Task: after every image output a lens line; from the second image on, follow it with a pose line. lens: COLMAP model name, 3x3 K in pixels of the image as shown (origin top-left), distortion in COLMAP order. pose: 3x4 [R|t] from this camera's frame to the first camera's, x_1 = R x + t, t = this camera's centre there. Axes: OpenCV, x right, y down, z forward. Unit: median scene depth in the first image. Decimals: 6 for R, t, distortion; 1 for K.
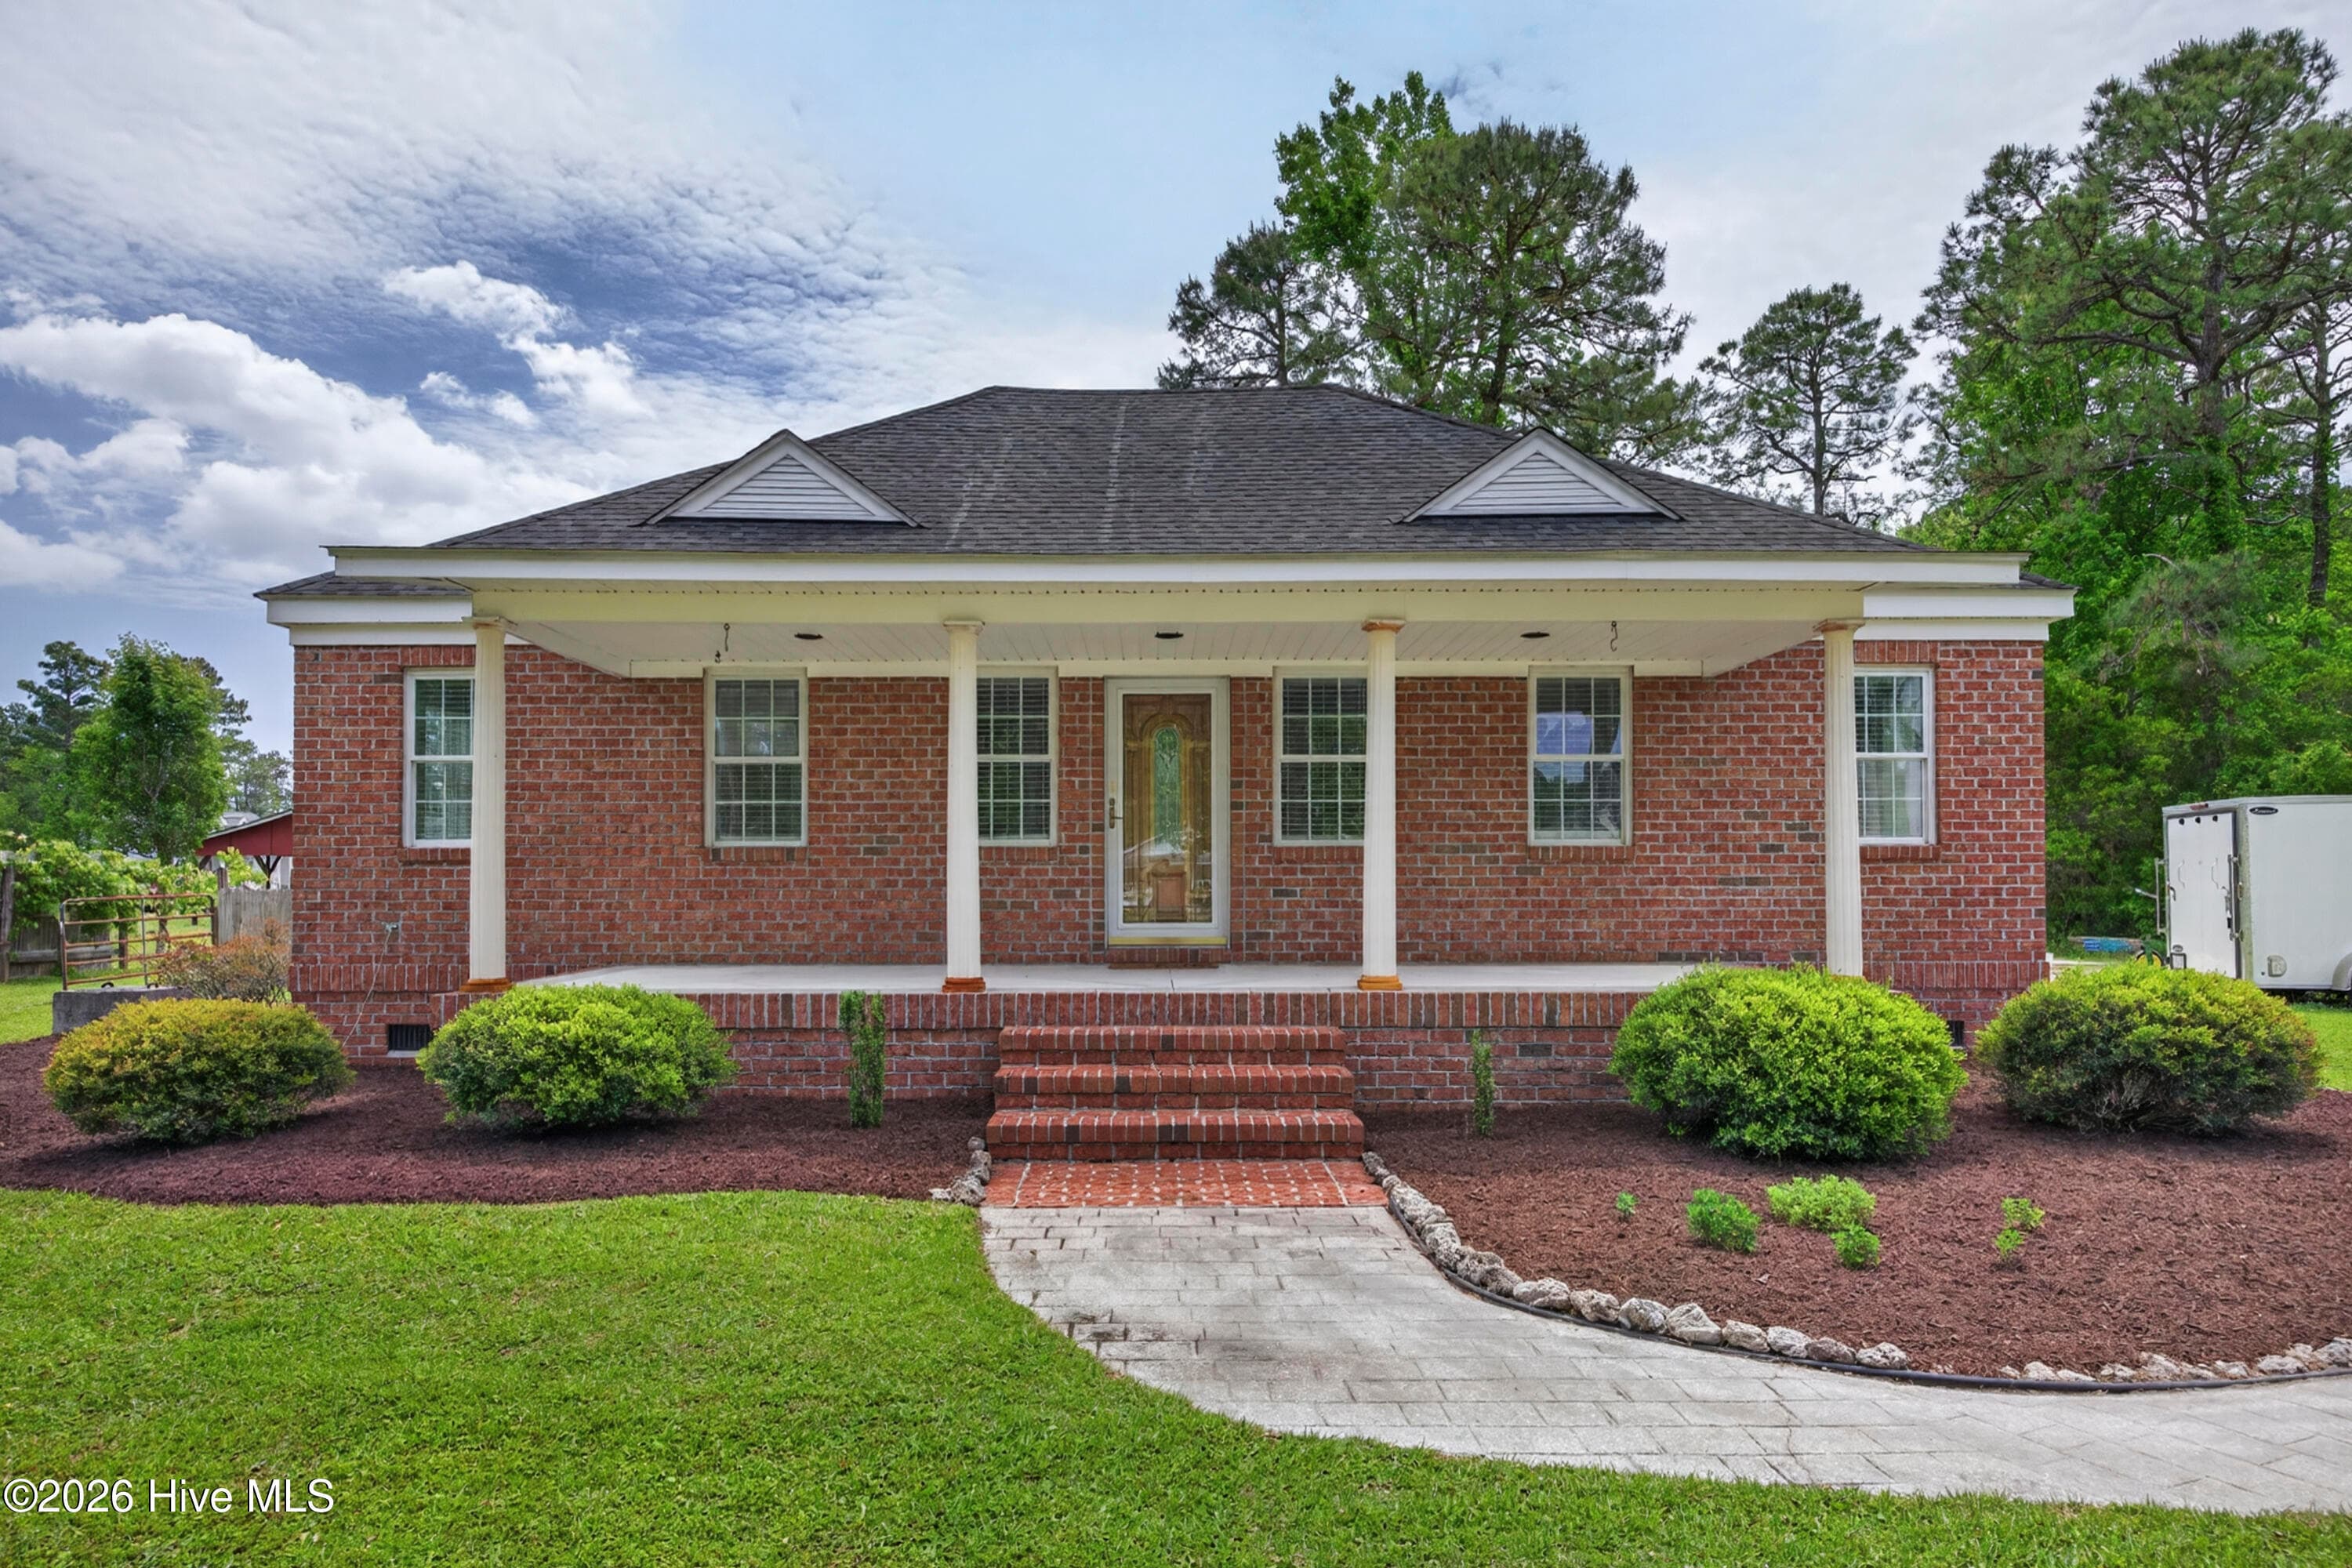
lens RADIAL K [[1455.2, 0, 1159.7], [0, 1455.2, 809.6], [0, 0, 1]] dist [-0.008517, 0.004978]
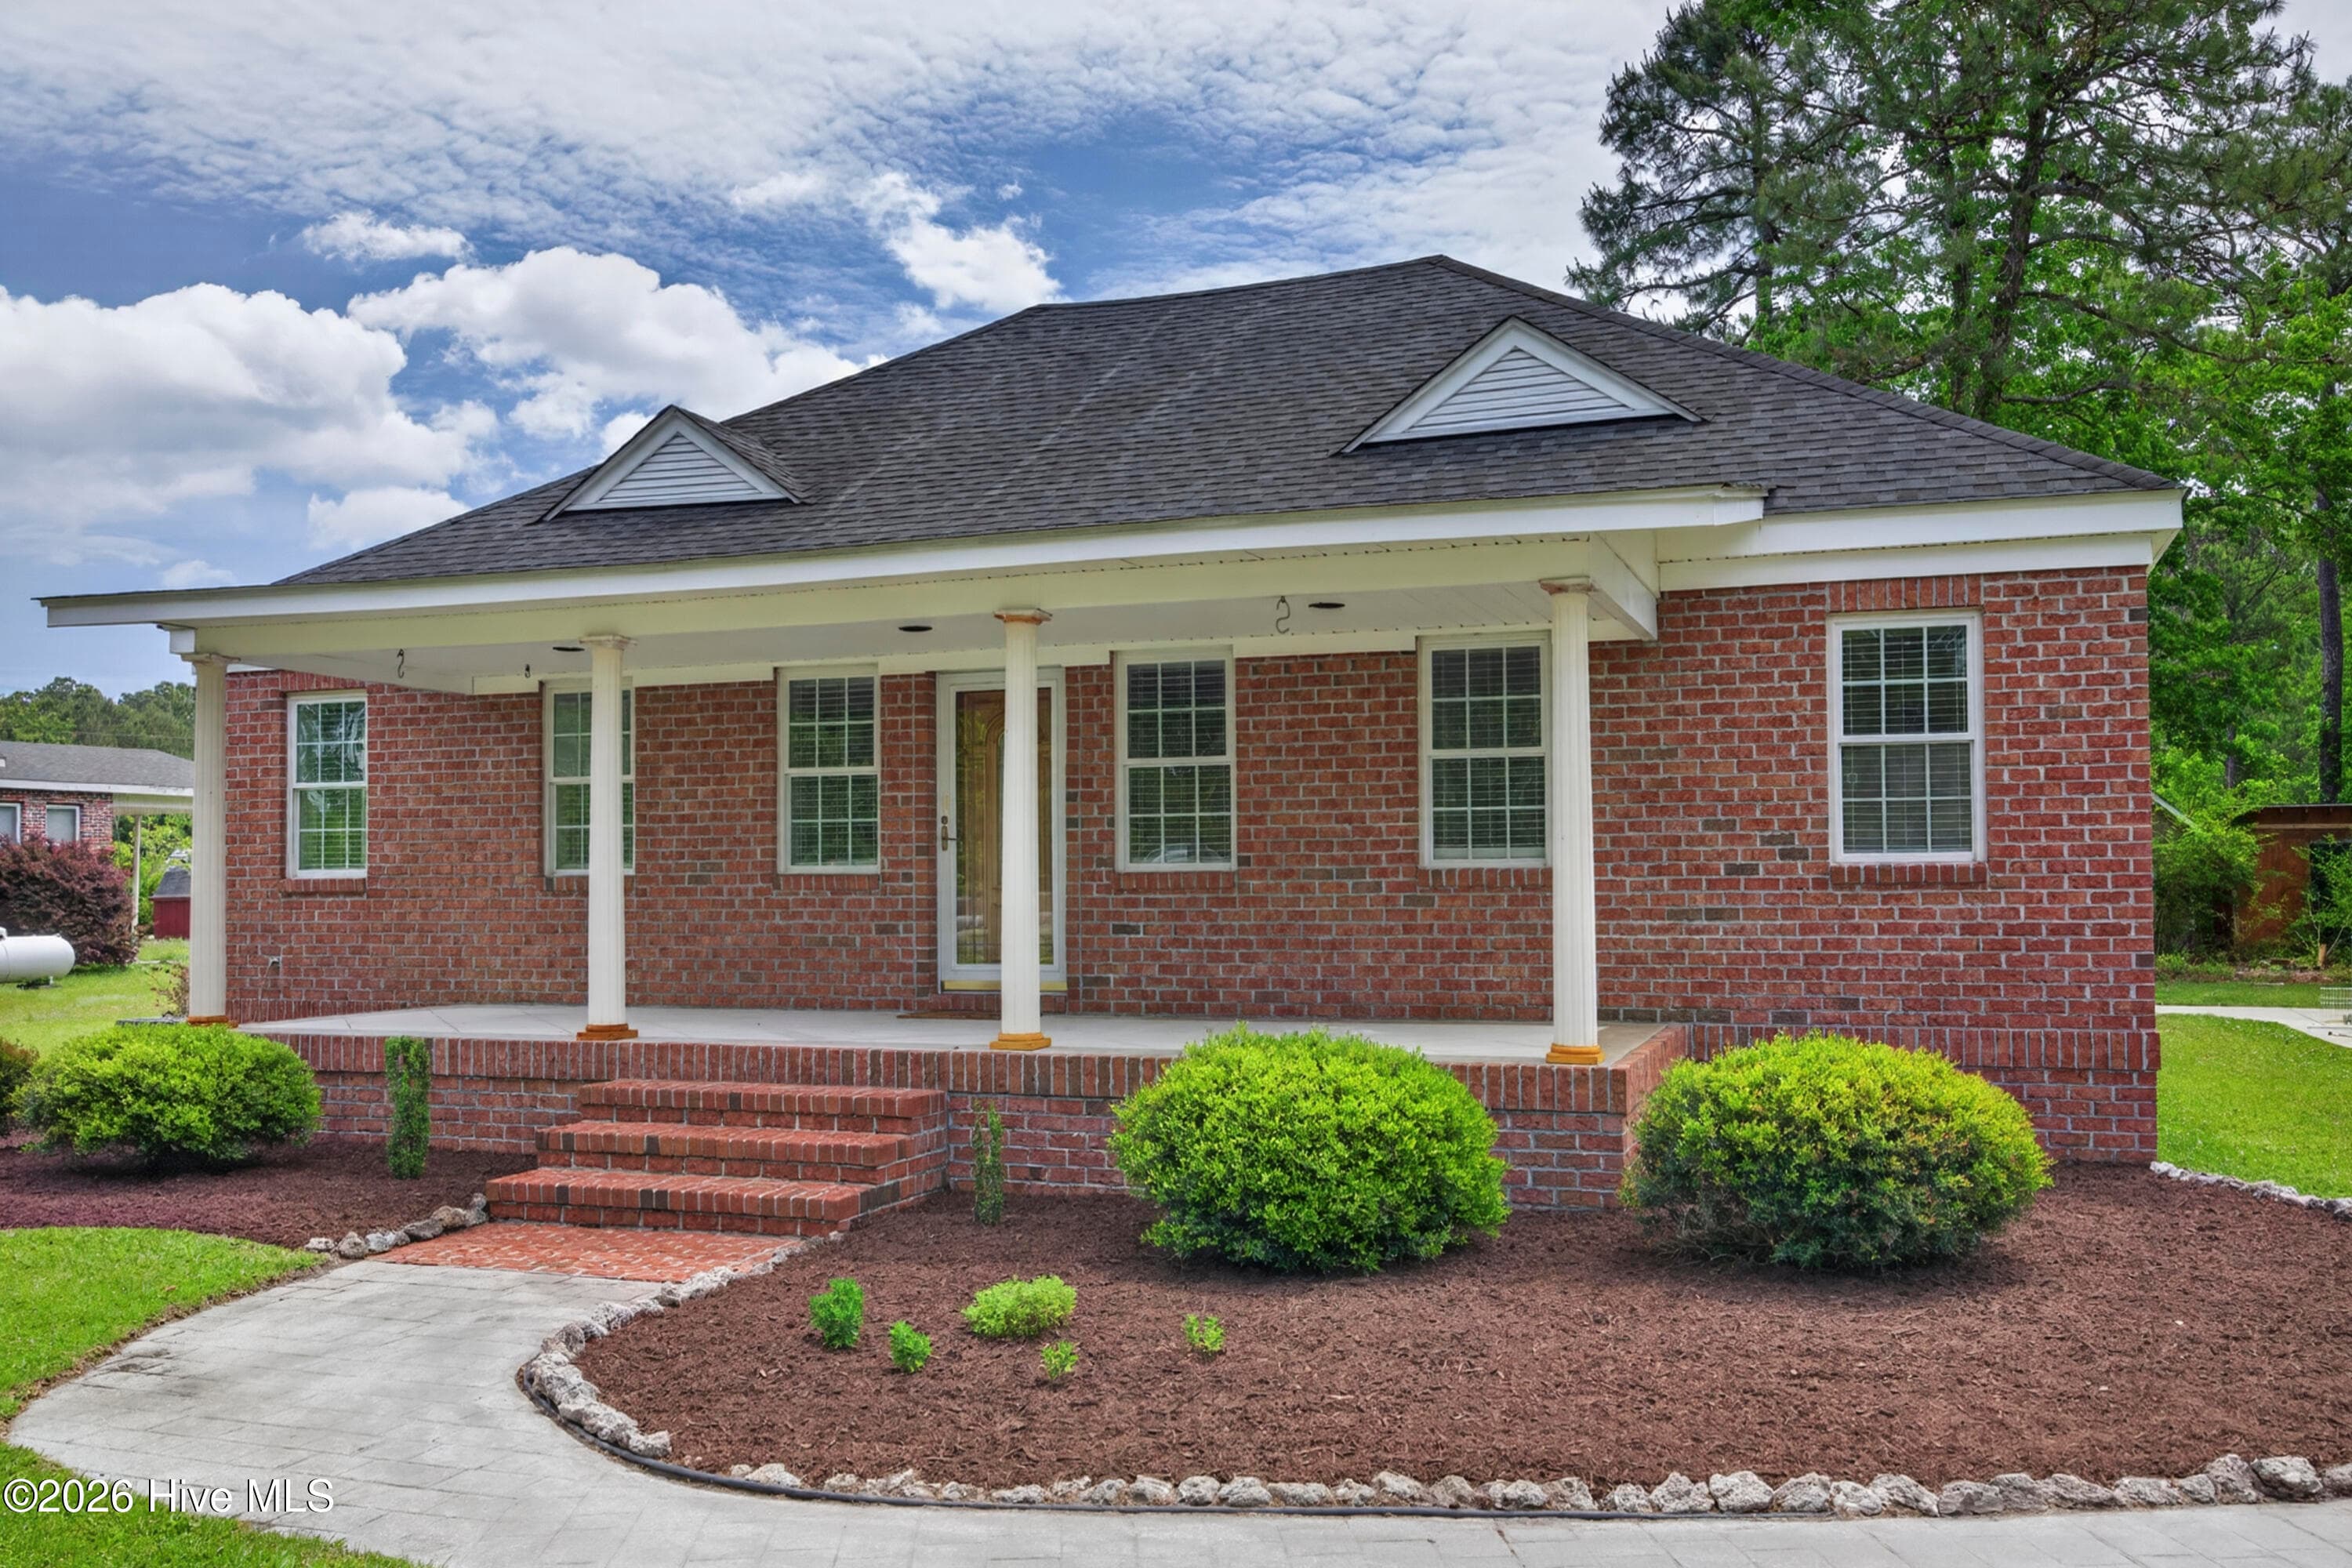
lens RADIAL K [[1993.5, 0, 1181.5], [0, 1993.5, 771.4], [0, 0, 1]] dist [-0.009642, 0.000753]
pose [[0.937935, -0.023864, -0.345989, 0.505194], [0.021669, 0.999713, -0.010212, -0.018735], [0.346134, 0.002081, 0.938183, -0.044374]]
